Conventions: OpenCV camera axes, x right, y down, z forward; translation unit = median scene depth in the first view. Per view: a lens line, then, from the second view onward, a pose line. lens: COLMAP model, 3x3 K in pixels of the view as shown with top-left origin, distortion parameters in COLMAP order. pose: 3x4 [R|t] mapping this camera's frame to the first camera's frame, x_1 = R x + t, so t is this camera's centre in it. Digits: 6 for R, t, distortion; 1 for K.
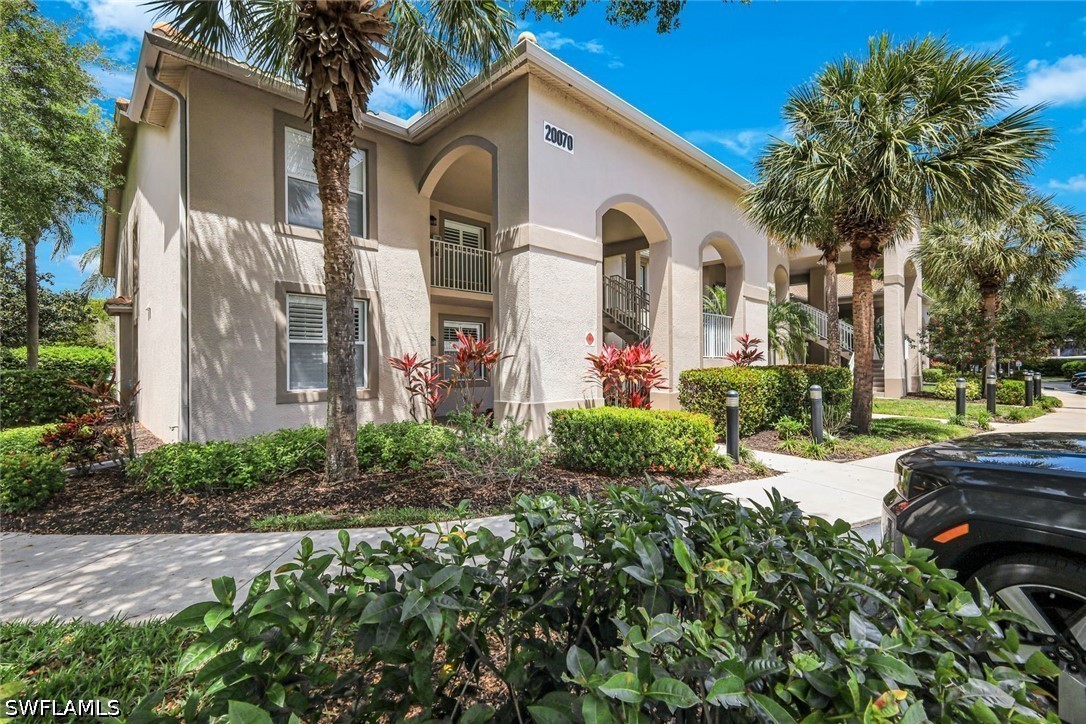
lens RADIAL K [[477.9, 0, 544.8], [0, 477.9, 359.2], [0, 0, 1]] dist [0.003893, 0.000160]
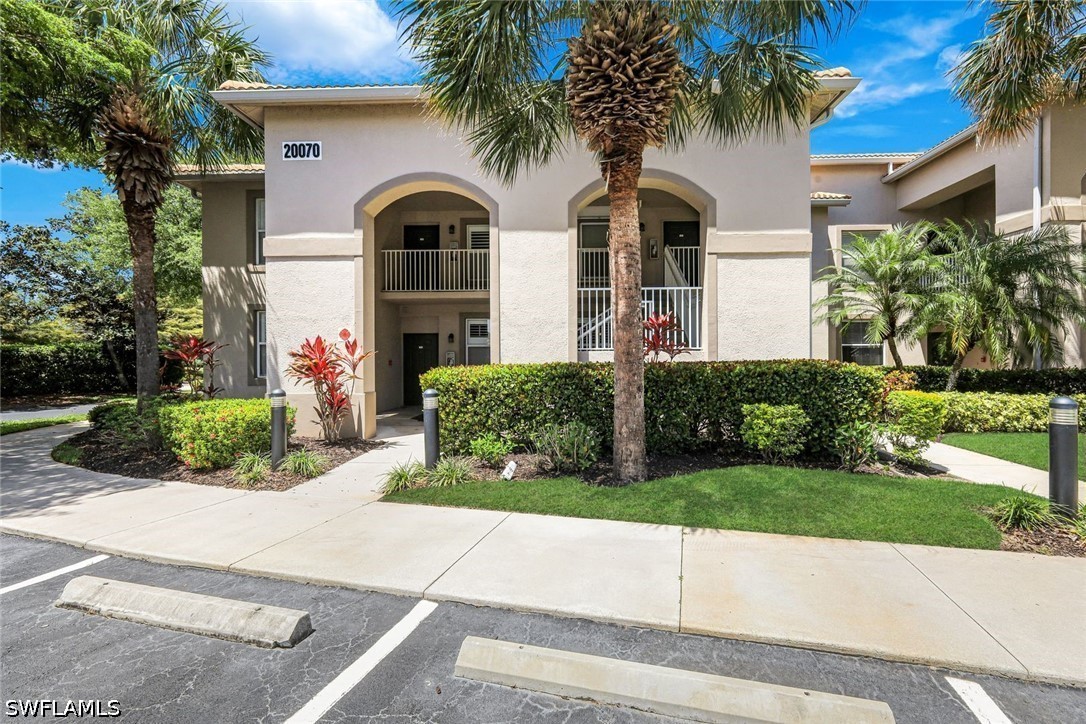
lens RADIAL K [[477.9, 0, 544.6], [0, 477.9, 360.1], [0, 0, 1]] dist [0.003893, 0.000160]
pose [[0.659548, 0.011700, -0.751572, 1.206875], [-0.002476, 0.999907, 0.013394, -0.001704], [0.751659, -0.006973, 0.659516, 0.685616]]
